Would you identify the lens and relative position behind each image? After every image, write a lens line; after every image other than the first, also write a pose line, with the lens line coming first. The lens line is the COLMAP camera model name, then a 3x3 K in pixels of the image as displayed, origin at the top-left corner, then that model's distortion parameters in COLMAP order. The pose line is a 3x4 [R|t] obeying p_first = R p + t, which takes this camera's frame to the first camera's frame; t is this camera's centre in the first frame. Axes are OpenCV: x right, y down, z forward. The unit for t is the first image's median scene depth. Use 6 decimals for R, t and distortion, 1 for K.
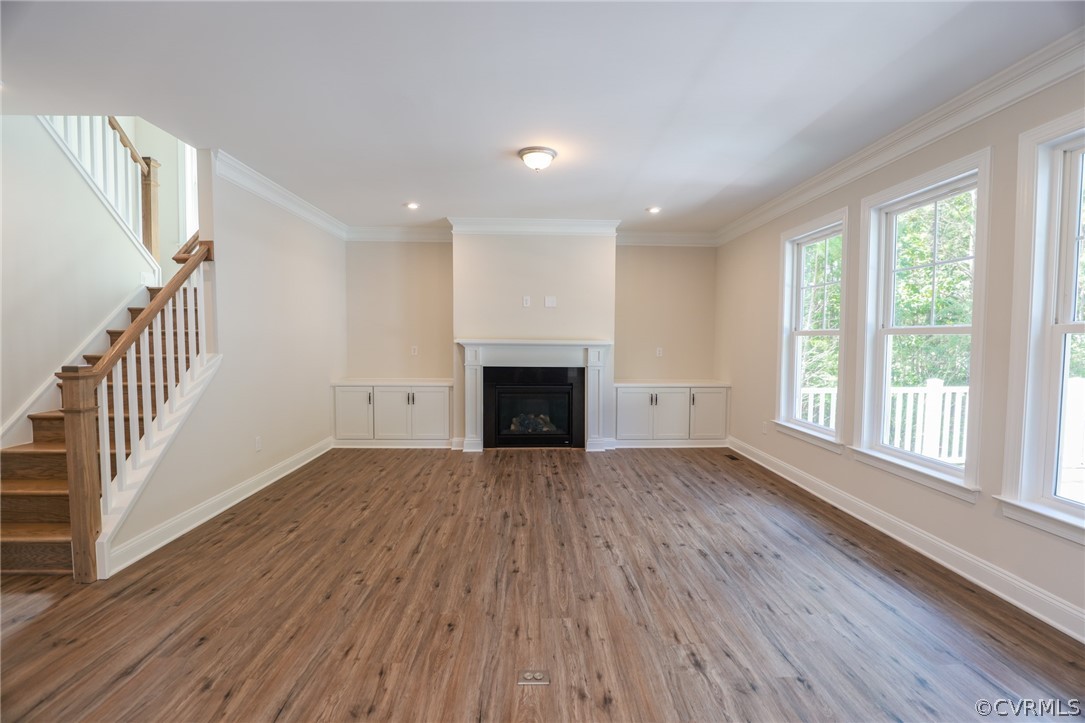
lens RADIAL K [[496.3, 0, 550.2], [0, 496.3, 359.0], [0, 0, 1]] dist [-0.027026, 0.001227]
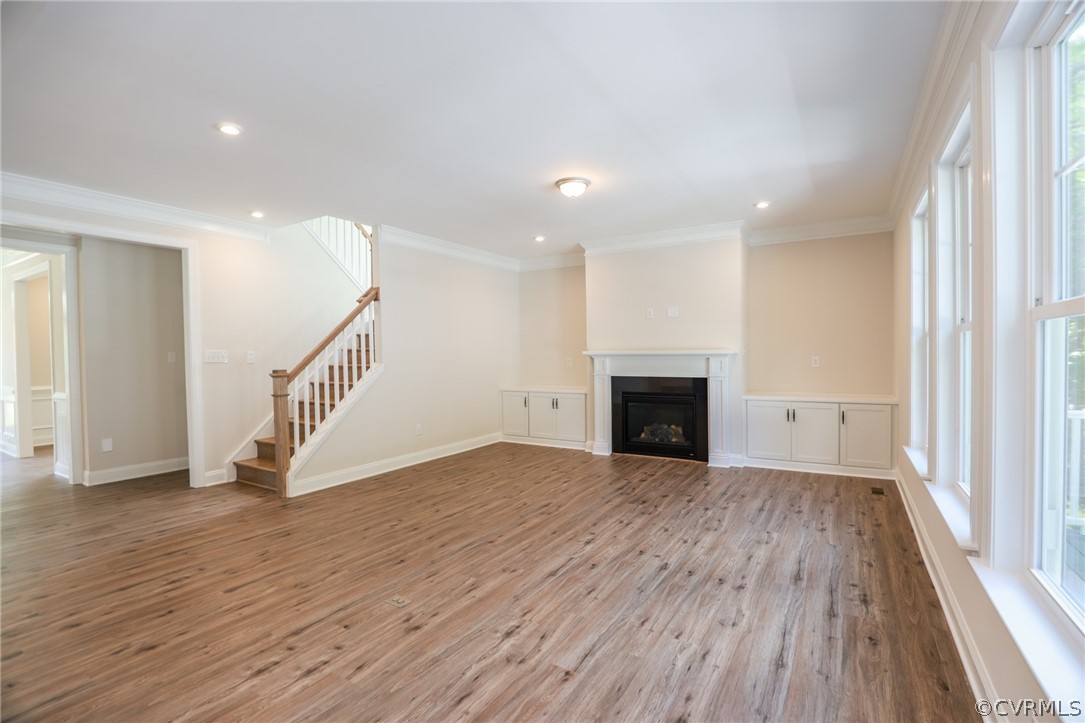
lens RADIAL K [[496.3, 0, 551.2], [0, 496.3, 364.3], [0, 0, 1]] dist [-0.027026, 0.001227]
pose [[0.831495, -0.005221, -0.555508, 0.547046], [-0.005243, 0.999838, -0.017246, 0.013067], [0.555508, 0.017252, 0.831332, 0.055600]]
